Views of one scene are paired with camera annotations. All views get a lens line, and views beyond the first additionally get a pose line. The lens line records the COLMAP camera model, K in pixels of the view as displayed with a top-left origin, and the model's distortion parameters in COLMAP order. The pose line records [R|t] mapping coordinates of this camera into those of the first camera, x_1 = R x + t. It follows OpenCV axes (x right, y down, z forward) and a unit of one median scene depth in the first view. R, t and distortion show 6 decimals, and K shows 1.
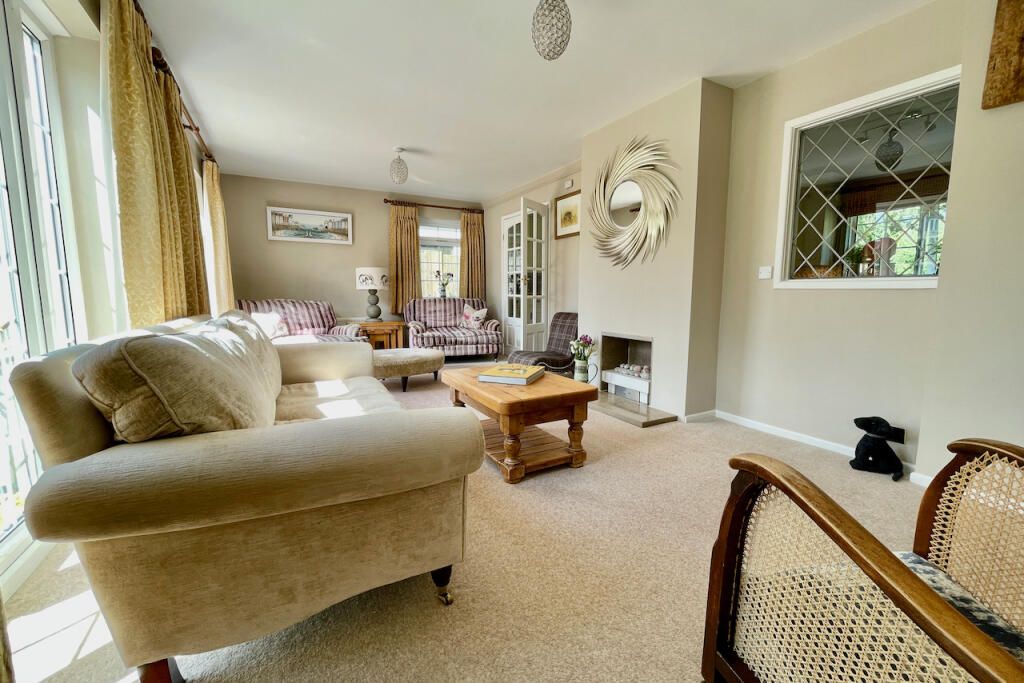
lens RADIAL K [[420.4, 0, 512.0], [0, 420.4, 341.5], [0, 0, 1]] dist [-0.002222, -0.000190]
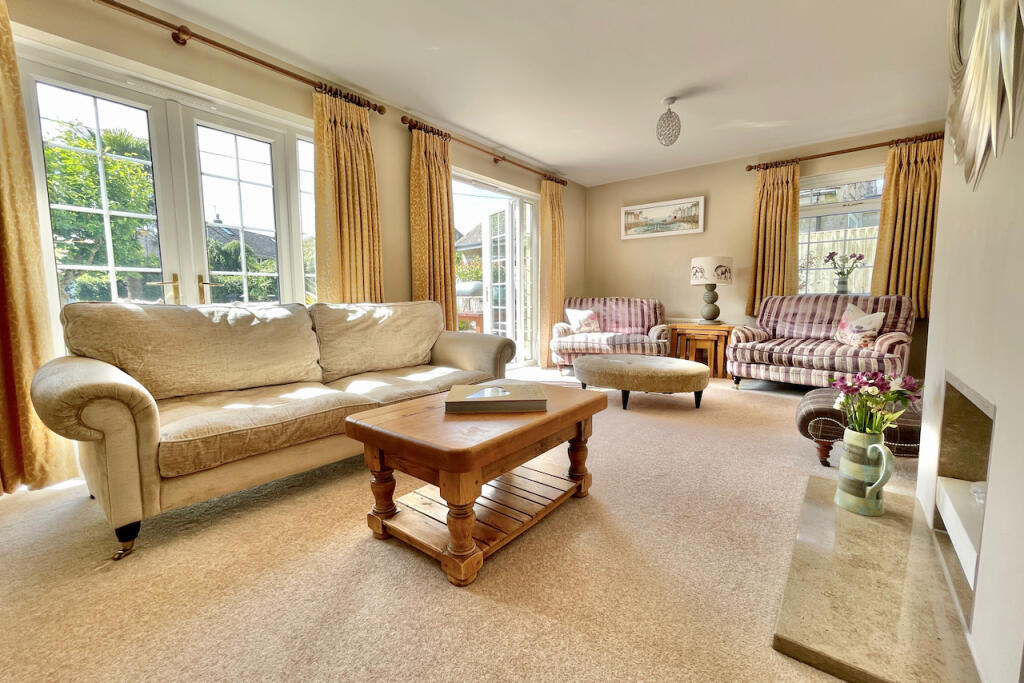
lens RADIAL K [[420.4, 0, 512.0], [0, 420.4, 341.5], [0, 0, 1]] dist [-0.002222, -0.000190]
pose [[0.378361, 0.086312, -0.921625, 0.285964], [-0.097097, 0.993851, 0.053214, -0.021632], [0.920551, 0.069352, 0.384416, 0.358865]]
